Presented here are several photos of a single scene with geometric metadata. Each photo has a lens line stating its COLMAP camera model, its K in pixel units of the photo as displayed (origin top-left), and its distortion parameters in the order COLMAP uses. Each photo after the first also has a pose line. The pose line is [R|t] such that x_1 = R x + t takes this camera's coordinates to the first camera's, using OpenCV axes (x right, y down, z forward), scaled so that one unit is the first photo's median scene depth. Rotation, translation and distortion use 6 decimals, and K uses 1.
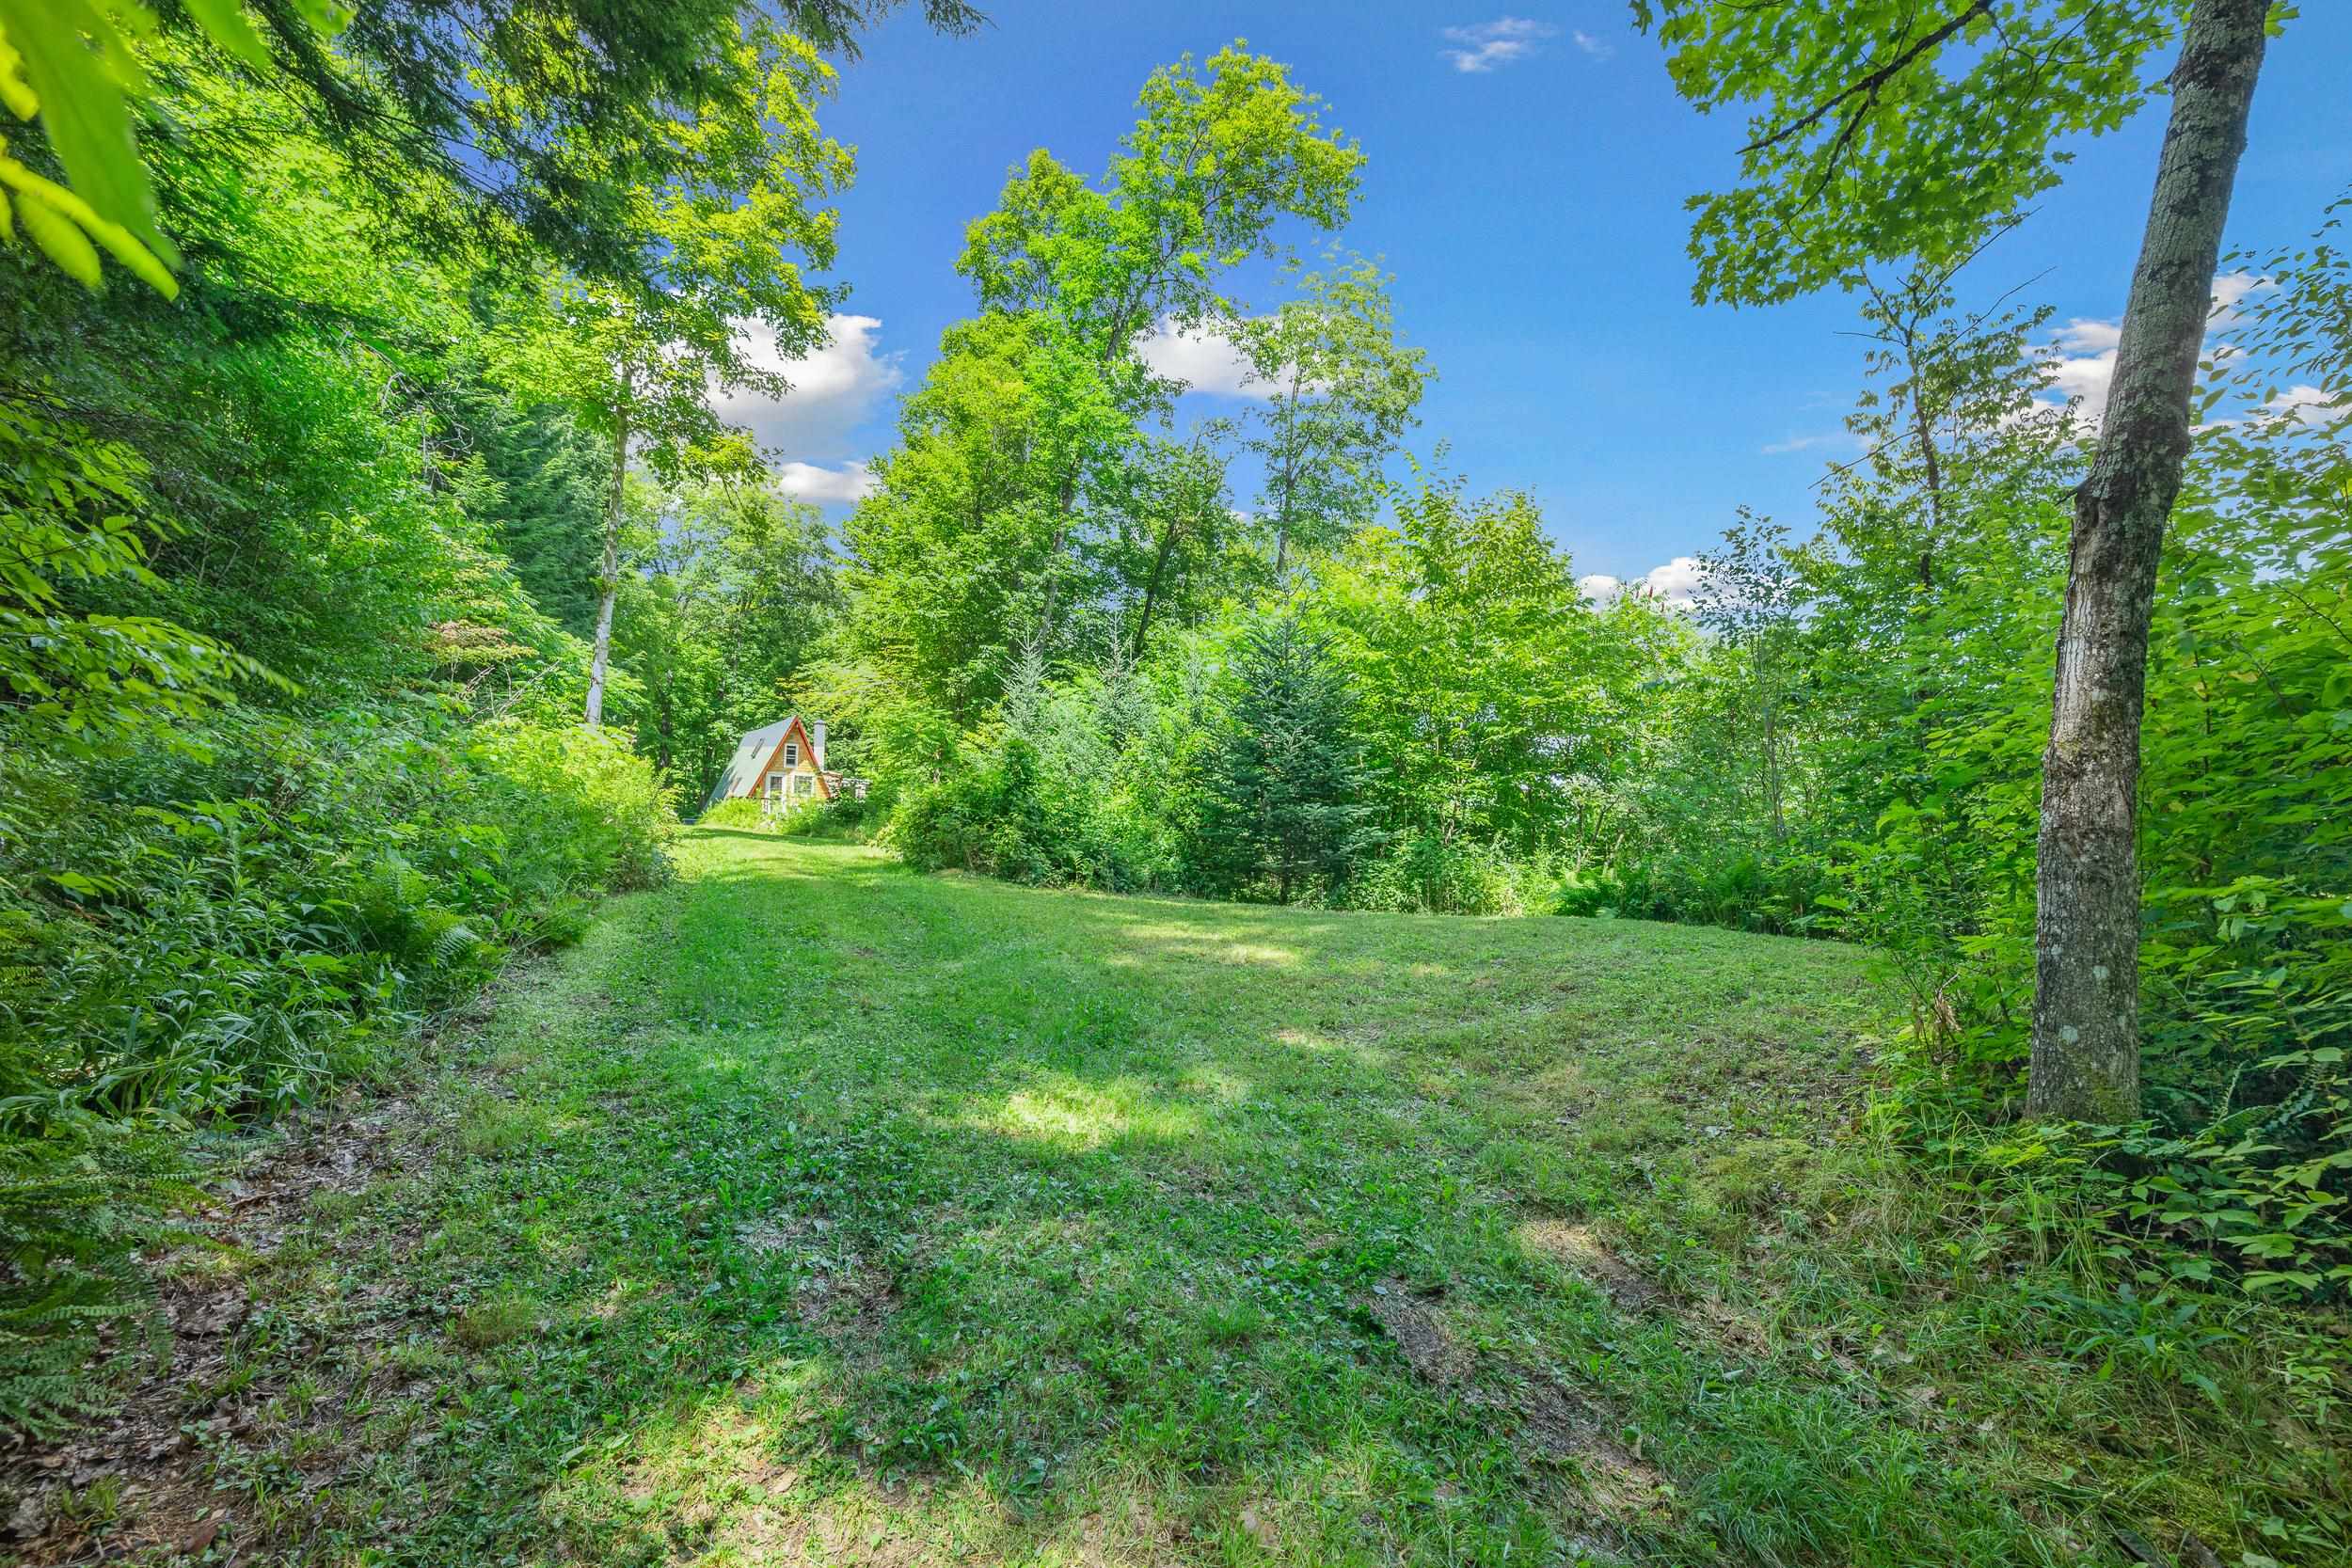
lens RADIAL K [[938.2, 0, 1182.5], [0, 938.2, 785.6], [0, 0, 1]] dist [0.001075, 0.000025]
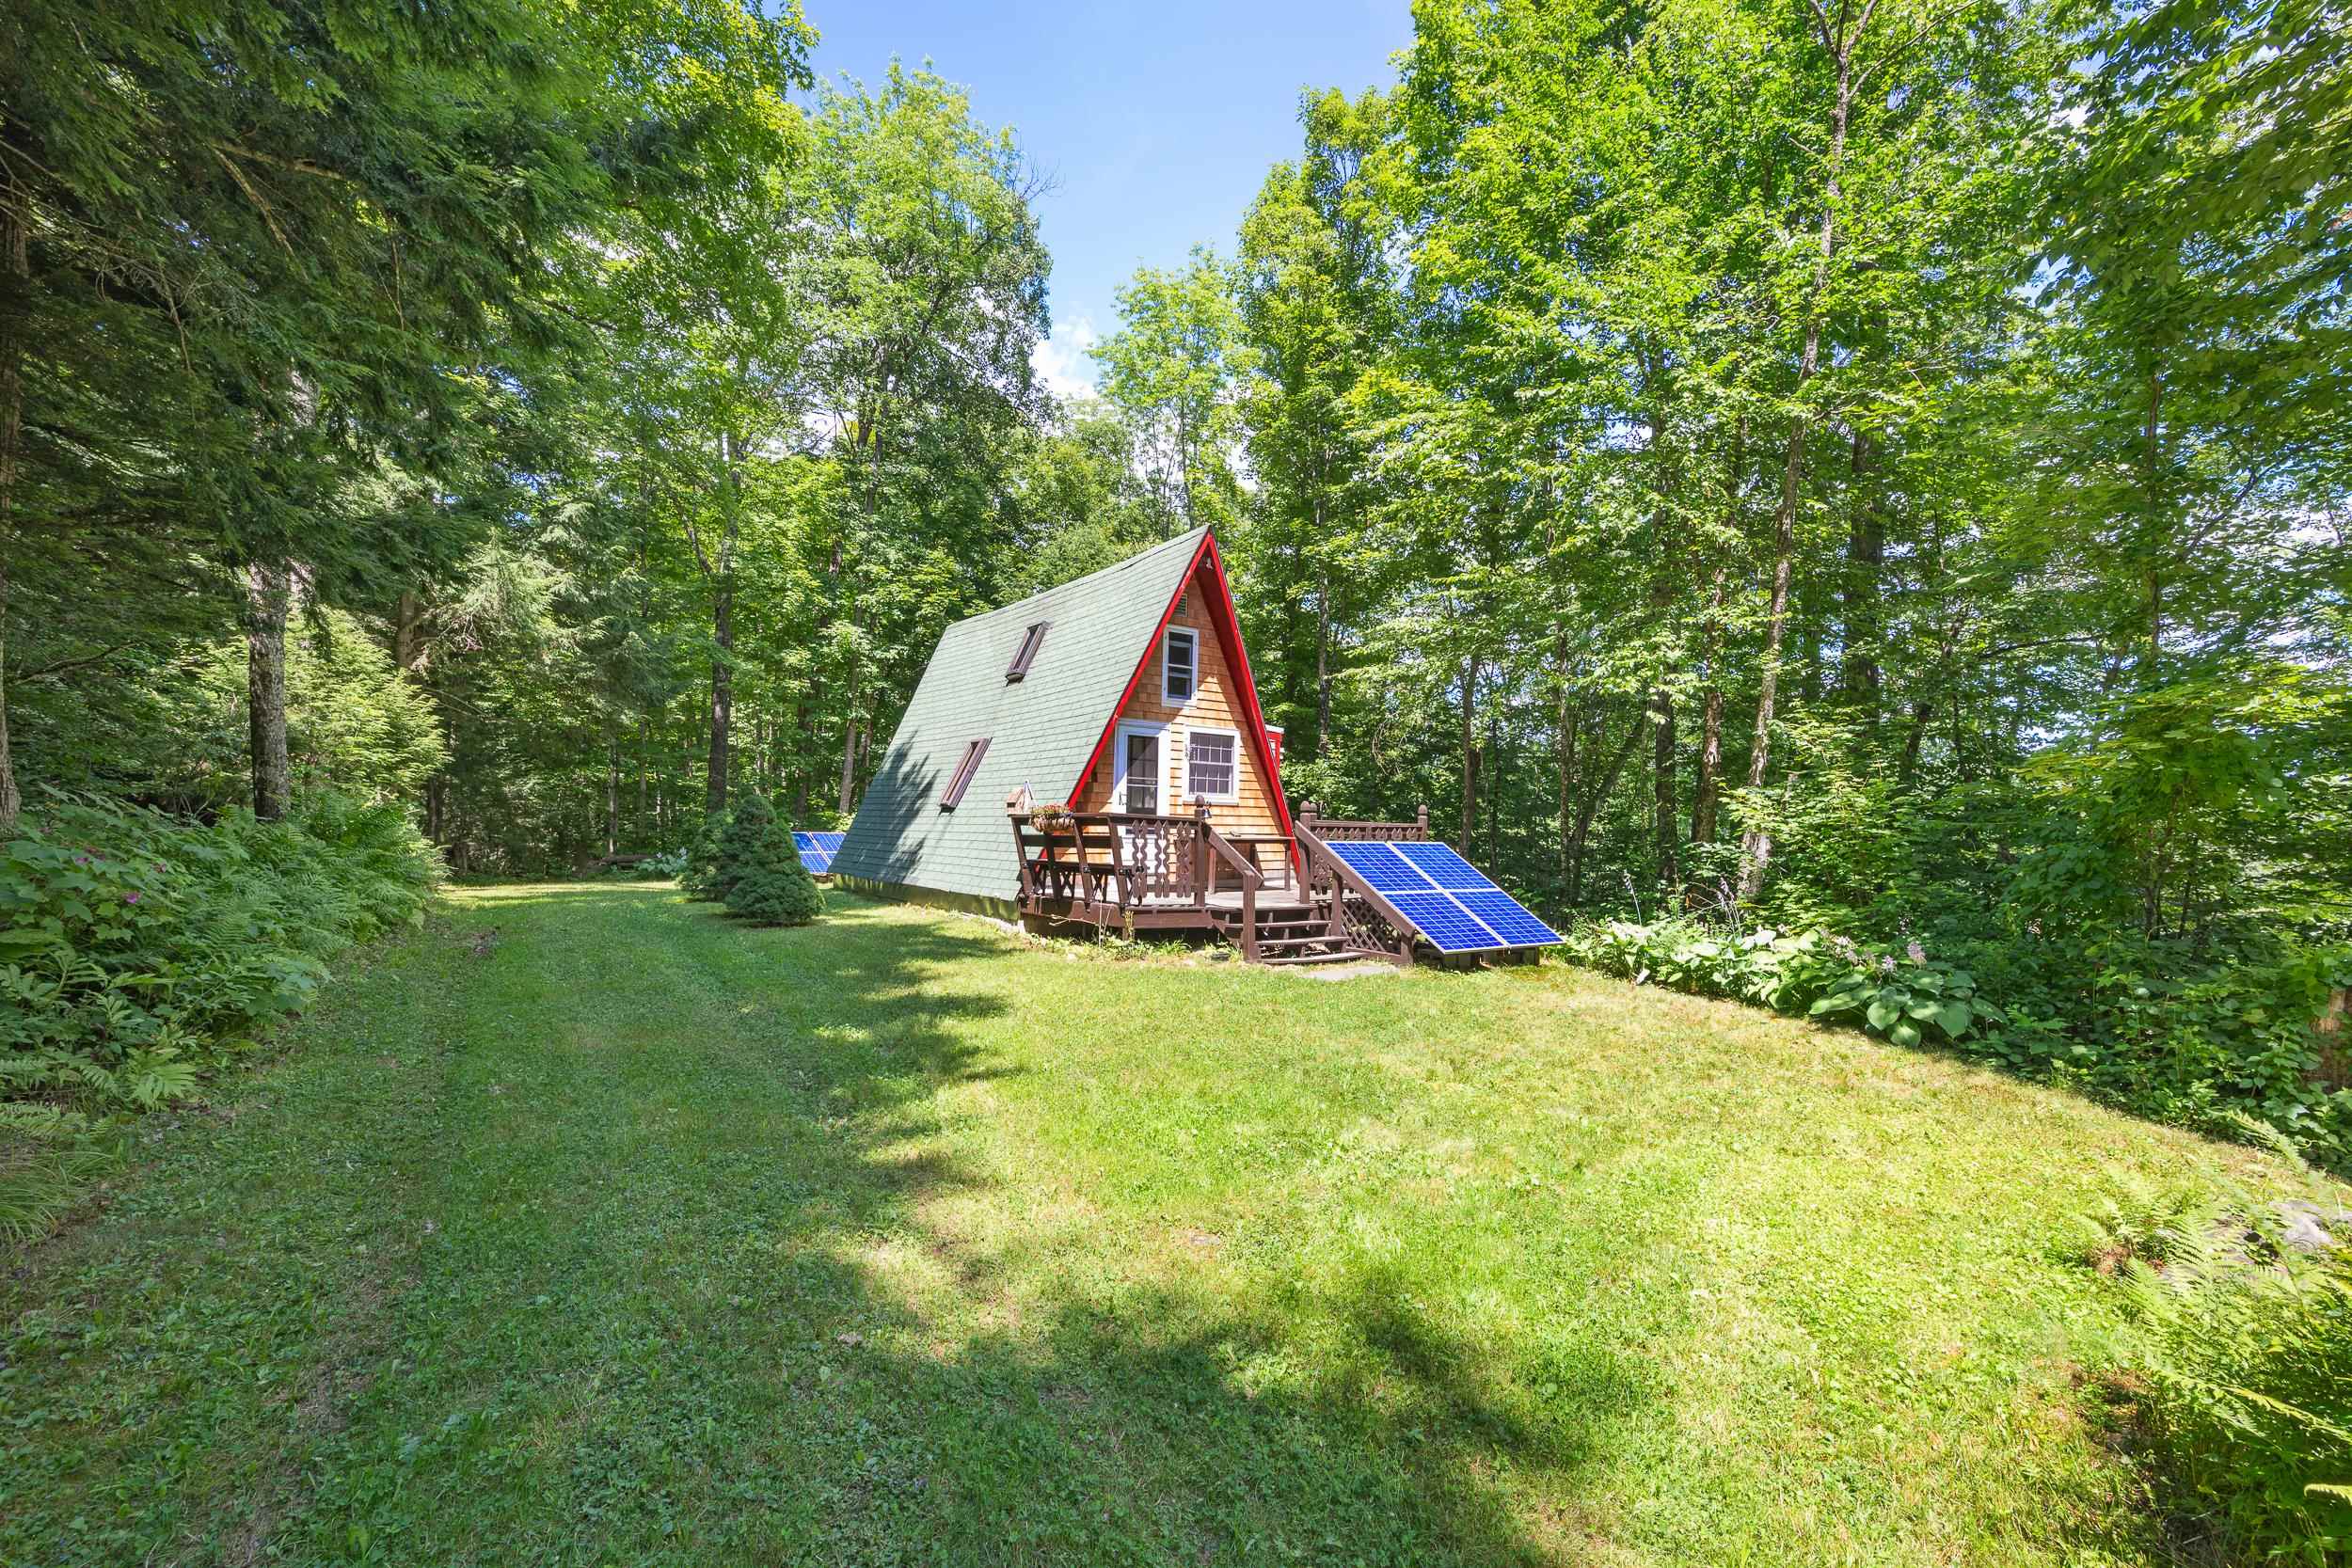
lens RADIAL K [[938.2, 0, 1166.4], [0, 938.2, 769.5], [0, 0, 1]] dist [0.001075, 0.000025]
pose [[0.999522, -0.000023, -0.030920, -0.322715], [0.000444, 0.999908, 0.013583, -0.002335], [0.030917, -0.013590, 0.999430, 0.548228]]
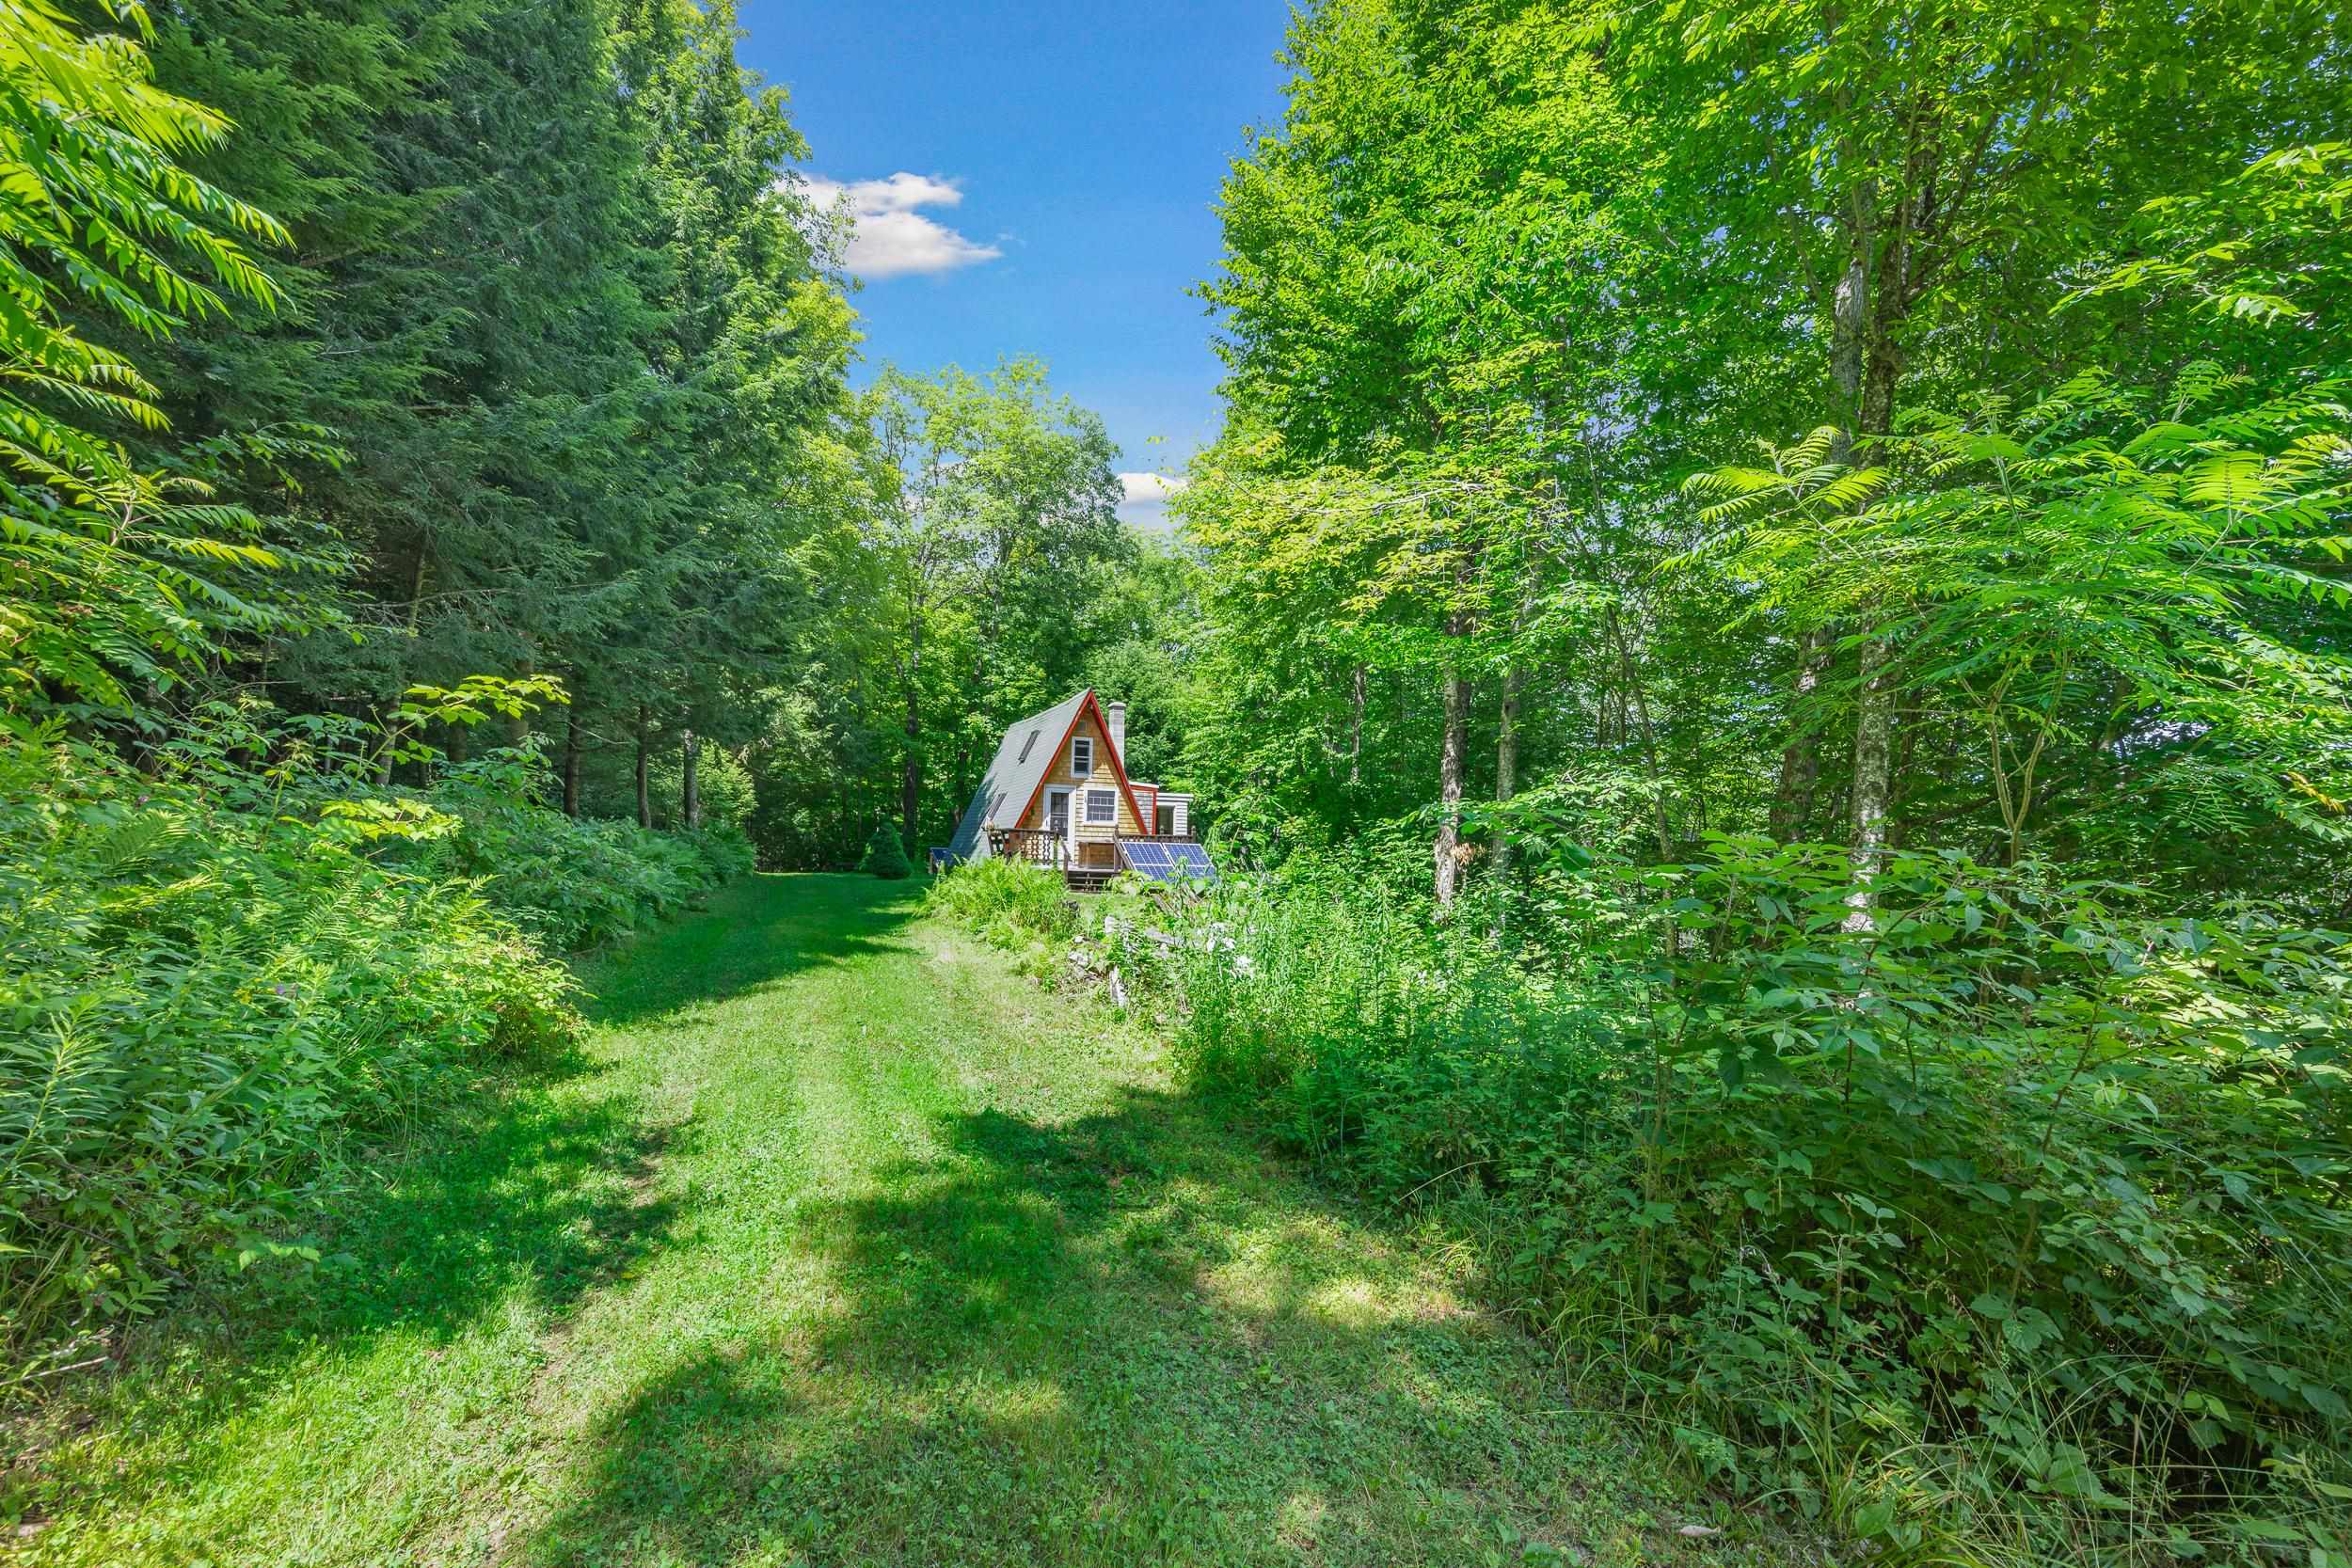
lens RADIAL K [[938.2, 0, 1181.2], [0, 938.2, 793.3], [0, 0, 1]] dist [0.001075, 0.000025]
pose [[0.968798, -0.011408, -0.247589, -0.163306], [0.012769, 0.999911, 0.003890, -0.008175], [0.247523, -0.006930, 0.968857, 0.343752]]
